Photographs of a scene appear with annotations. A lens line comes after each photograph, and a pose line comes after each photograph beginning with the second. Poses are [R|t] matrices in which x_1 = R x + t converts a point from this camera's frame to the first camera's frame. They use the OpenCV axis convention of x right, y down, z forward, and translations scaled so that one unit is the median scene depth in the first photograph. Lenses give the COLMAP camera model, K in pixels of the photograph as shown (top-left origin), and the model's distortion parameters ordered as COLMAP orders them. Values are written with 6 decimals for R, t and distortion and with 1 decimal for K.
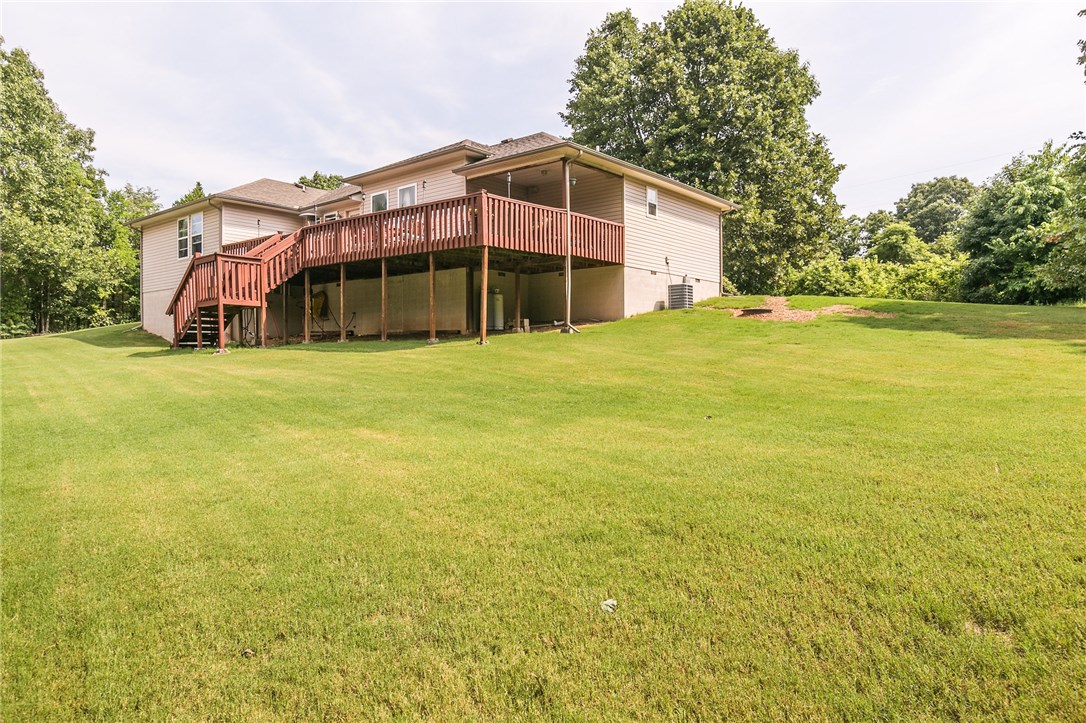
lens RADIAL K [[777.9, 0, 543.0], [0, 777.9, 361.5], [0, 0, 1]] dist [-0.004023, 0.001585]
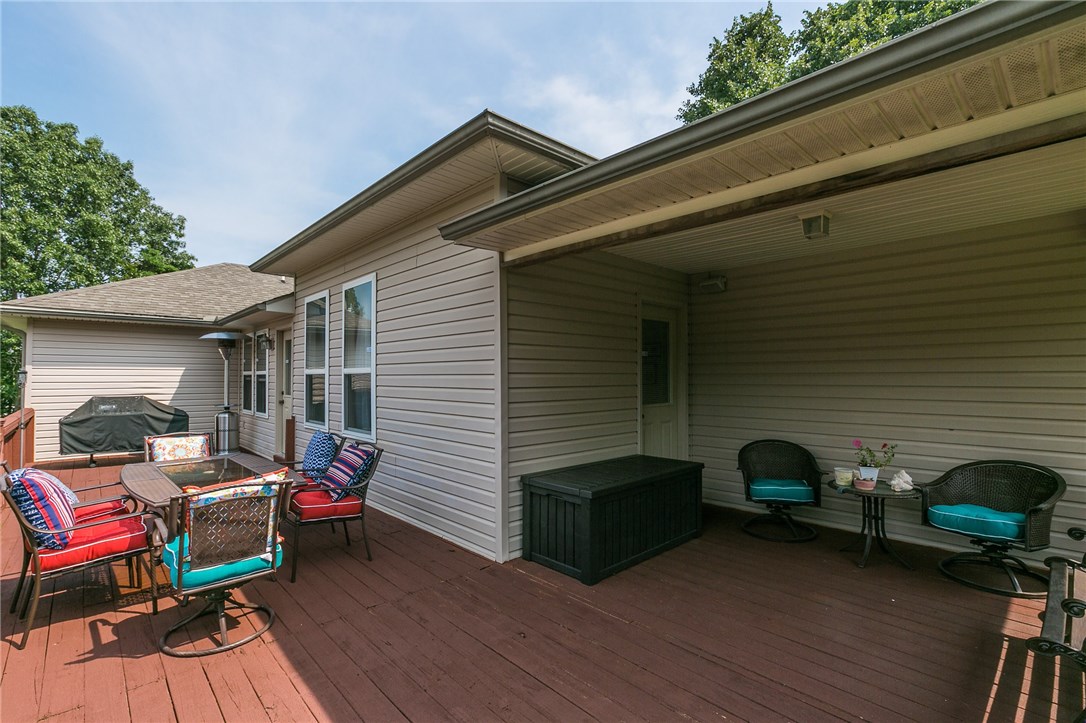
lens RADIAL K [[502.9, 0, 541.9], [0, 502.9, 356.2], [0, 0, 1]] dist [0.001560, 0.000825]
pose [[0.994228, -0.005463, -0.107148, -0.046212], [0.002414, 0.999589, -0.028559, -0.130933], [0.107260, 0.028136, 0.993833, 0.551902]]
